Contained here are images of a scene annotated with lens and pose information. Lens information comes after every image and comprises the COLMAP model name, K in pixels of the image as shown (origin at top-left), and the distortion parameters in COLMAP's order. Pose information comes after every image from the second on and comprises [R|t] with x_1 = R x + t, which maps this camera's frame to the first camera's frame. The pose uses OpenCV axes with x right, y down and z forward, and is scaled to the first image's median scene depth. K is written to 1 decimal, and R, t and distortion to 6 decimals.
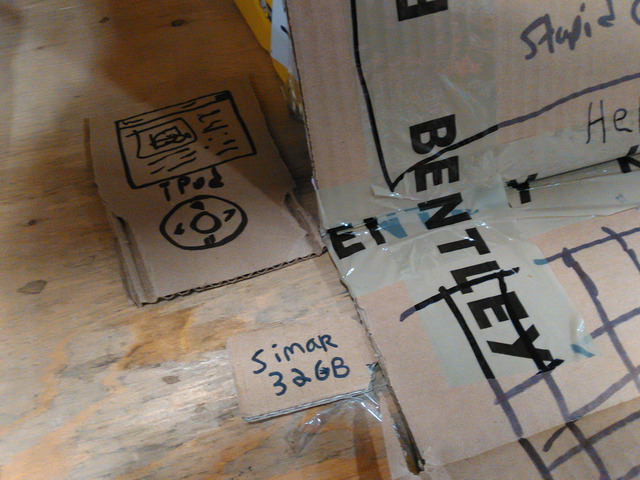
lens RADIAL K [[534.7, 0, 304.1], [0, 534.7, 241.7], [0, 0, 1]] dist [0.033840, -0.118820]
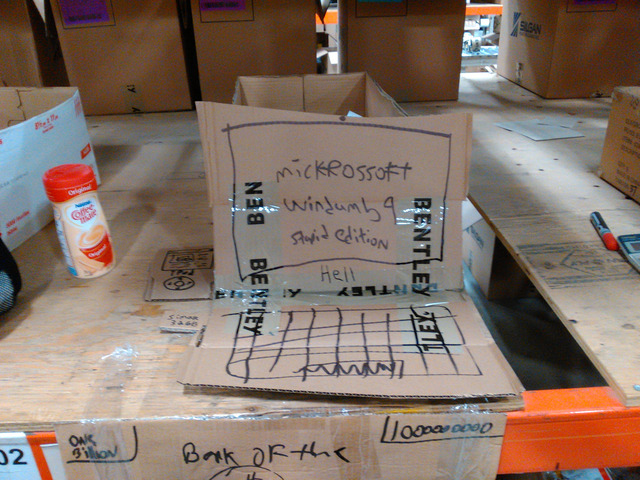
lens RADIAL K [[534.7, 0, 304.1], [0, 534.7, 241.7], [0, 0, 1]] dist [0.033840, -0.118820]
pose [[0.955213, 0.156731, -0.251007, 1.154138], [-0.246994, 0.889437, -0.384571, 0.717920], [0.162981, 0.429344, 0.888313, -1.513581]]
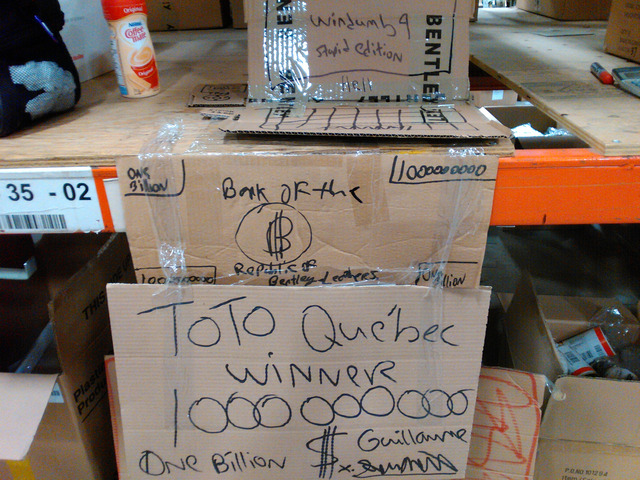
lens RADIAL K [[534.7, 0, 304.1], [0, 534.7, 241.7], [0, 0, 1]] dist [0.033840, -0.118820]
pose [[0.941078, 0.183365, -0.284164, 1.425163], [-0.280830, 0.891875, -0.354531, 1.791320], [0.188430, 0.413444, 0.890819, -1.420594]]
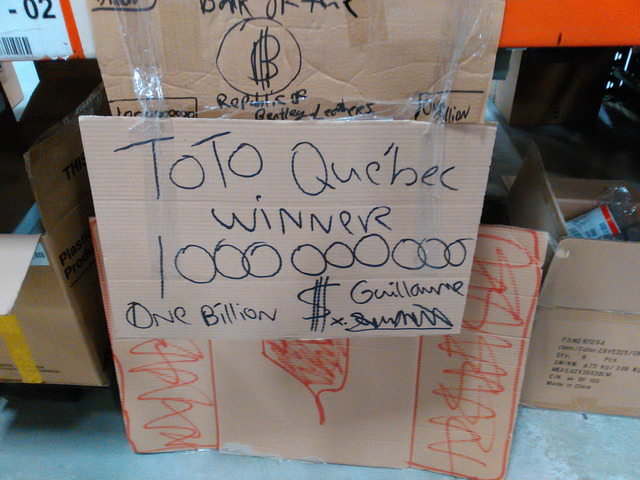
lens RADIAL K [[534.7, 0, 304.1], [0, 534.7, 241.7], [0, 0, 1]] dist [0.033840, -0.118820]
pose [[0.939991, 0.222418, -0.258740, 1.514822], [-0.281832, 0.933579, -0.221361, 2.101609], [0.192319, 0.280999, 0.940241, -1.081670]]
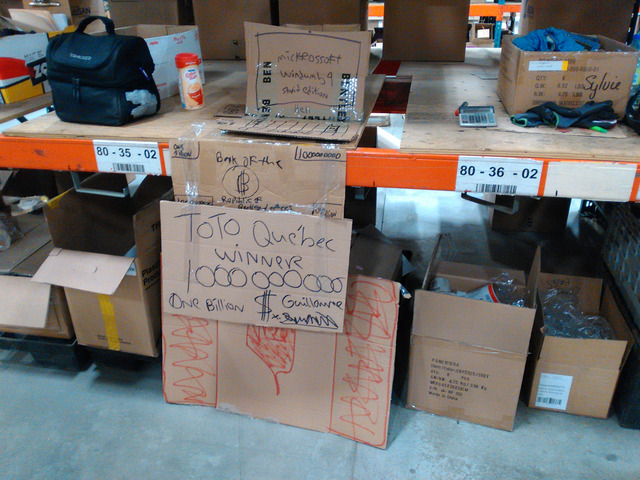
lens RADIAL K [[534.7, 0, 304.1], [0, 534.7, 241.7], [0, 0, 1]] dist [0.033840, -0.118820]
pose [[0.863405, 0.261958, -0.431172, 3.540088], [-0.415783, 0.853527, -0.314031, 2.786685], [0.285755, 0.450410, 0.845858, -3.178022]]
